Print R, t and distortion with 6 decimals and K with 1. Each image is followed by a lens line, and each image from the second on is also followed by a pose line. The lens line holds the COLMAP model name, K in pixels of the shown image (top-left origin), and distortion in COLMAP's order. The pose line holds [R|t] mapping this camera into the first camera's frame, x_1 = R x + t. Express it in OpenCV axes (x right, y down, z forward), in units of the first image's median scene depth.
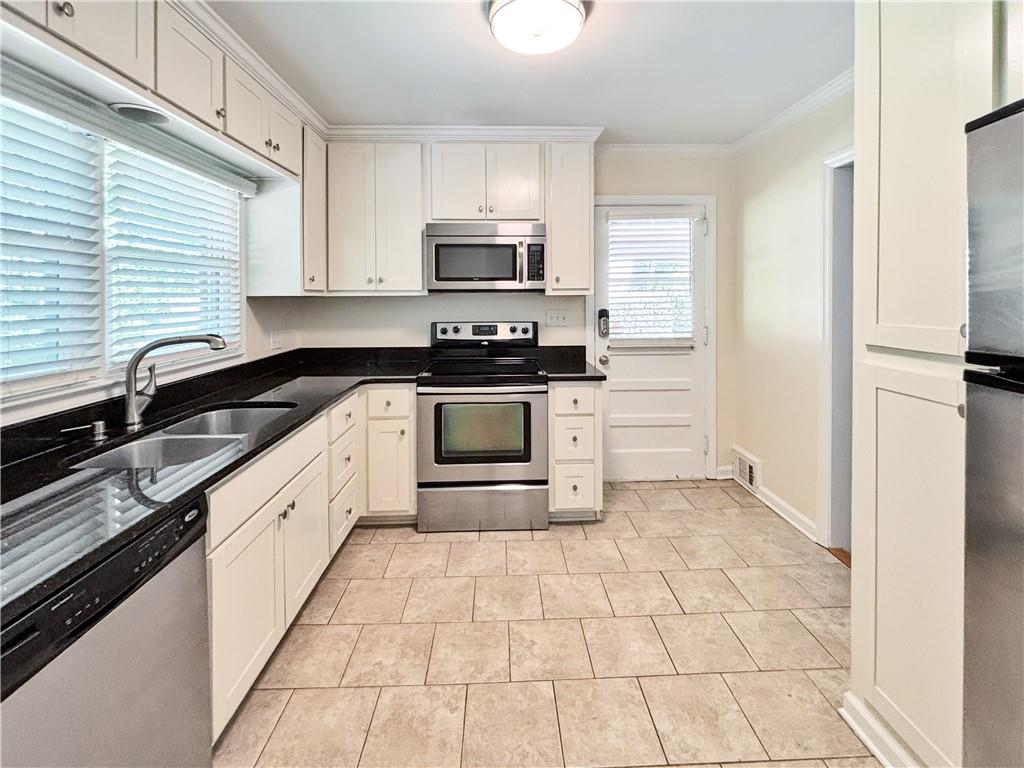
lens RADIAL K [[411.3, 0, 520.0], [0, 411.3, 379.8], [0, 0, 1]] dist [0.001203, 0.000076]
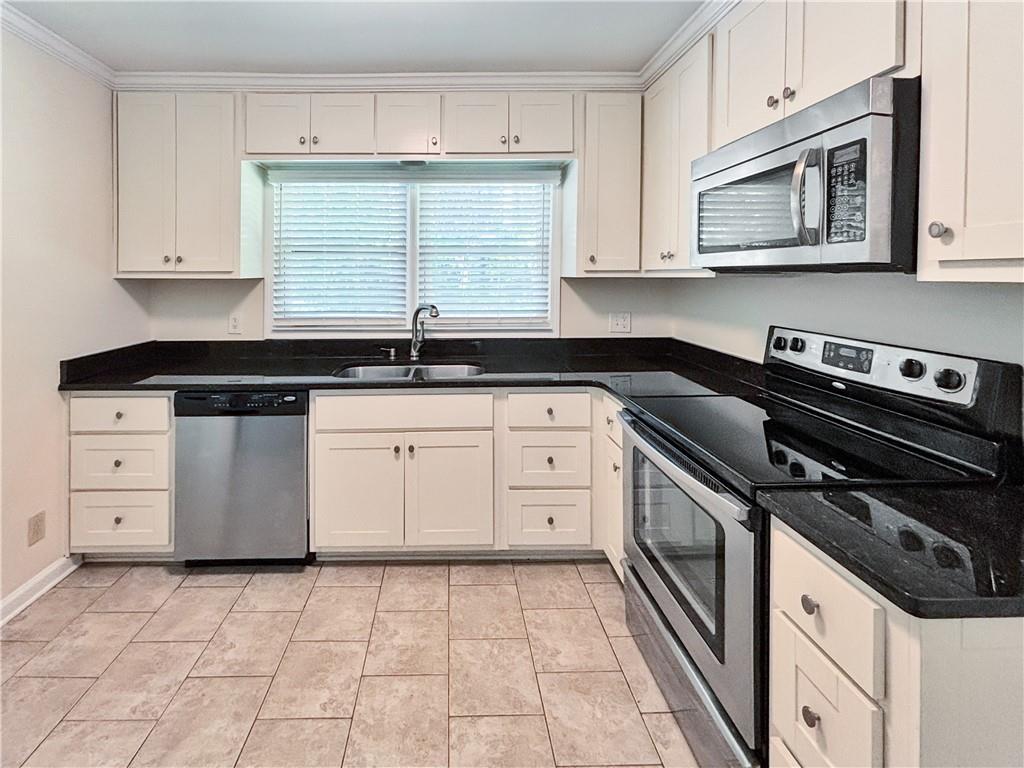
lens RADIAL K [[451.4, 0, 455.2], [0, 451.4, 333.7], [0, 0, 1]] dist [-0.002988, -0.000287]
pose [[-0.004334, 0.133627, -0.991022, 0.524484], [-0.200854, 0.970719, 0.131767, -0.164854], [0.979612, 0.199622, 0.022632, 0.761223]]
